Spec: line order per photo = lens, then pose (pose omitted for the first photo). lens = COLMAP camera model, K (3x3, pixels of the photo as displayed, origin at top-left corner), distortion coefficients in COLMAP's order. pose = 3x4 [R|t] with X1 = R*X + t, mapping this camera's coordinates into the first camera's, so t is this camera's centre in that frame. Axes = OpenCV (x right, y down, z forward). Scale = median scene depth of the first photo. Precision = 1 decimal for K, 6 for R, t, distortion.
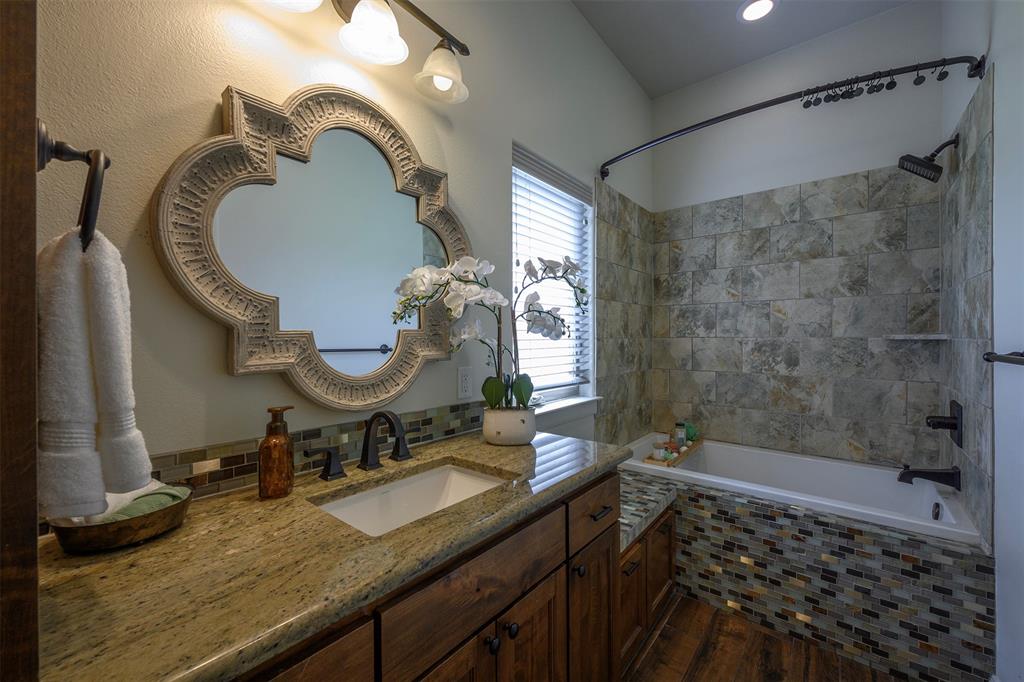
lens RADIAL K [[404.3, 0, 512.7], [0, 404.3, 336.0], [0, 0, 1]] dist [-0.000229, -0.000265]
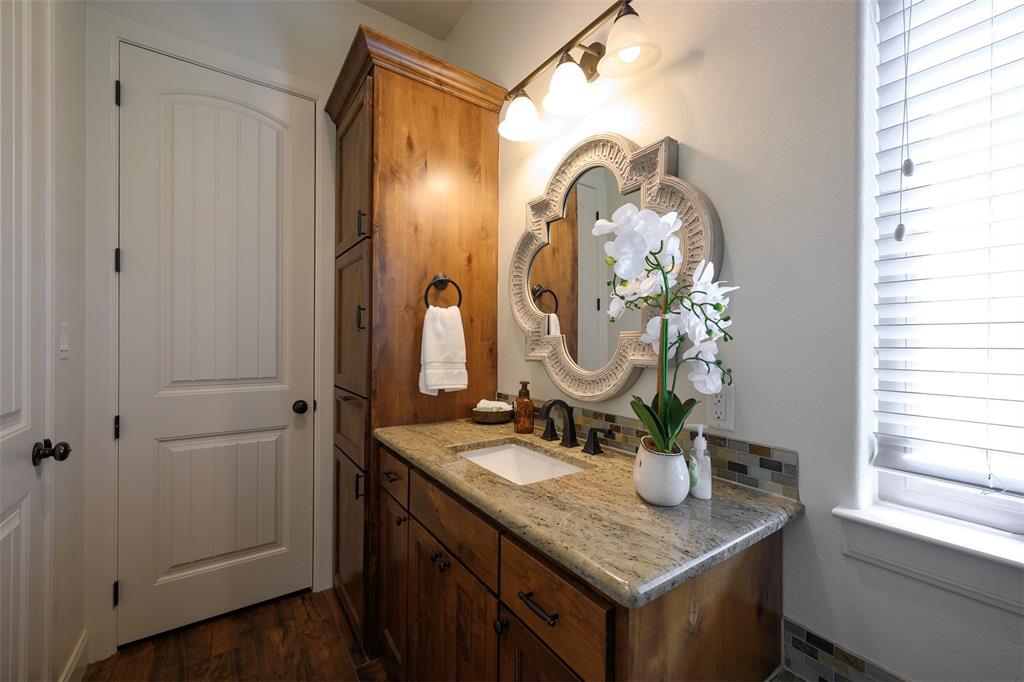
lens RADIAL K [[404.3, 0, 511.9], [0, 404.3, 345.5], [0, 0, 1]] dist [-0.000229, -0.000265]
pose [[-0.269525, 0.008153, -0.962959, 0.937574], [-0.006708, 0.999924, 0.010343, 0.009491], [0.962970, 0.009247, -0.269450, 1.239977]]
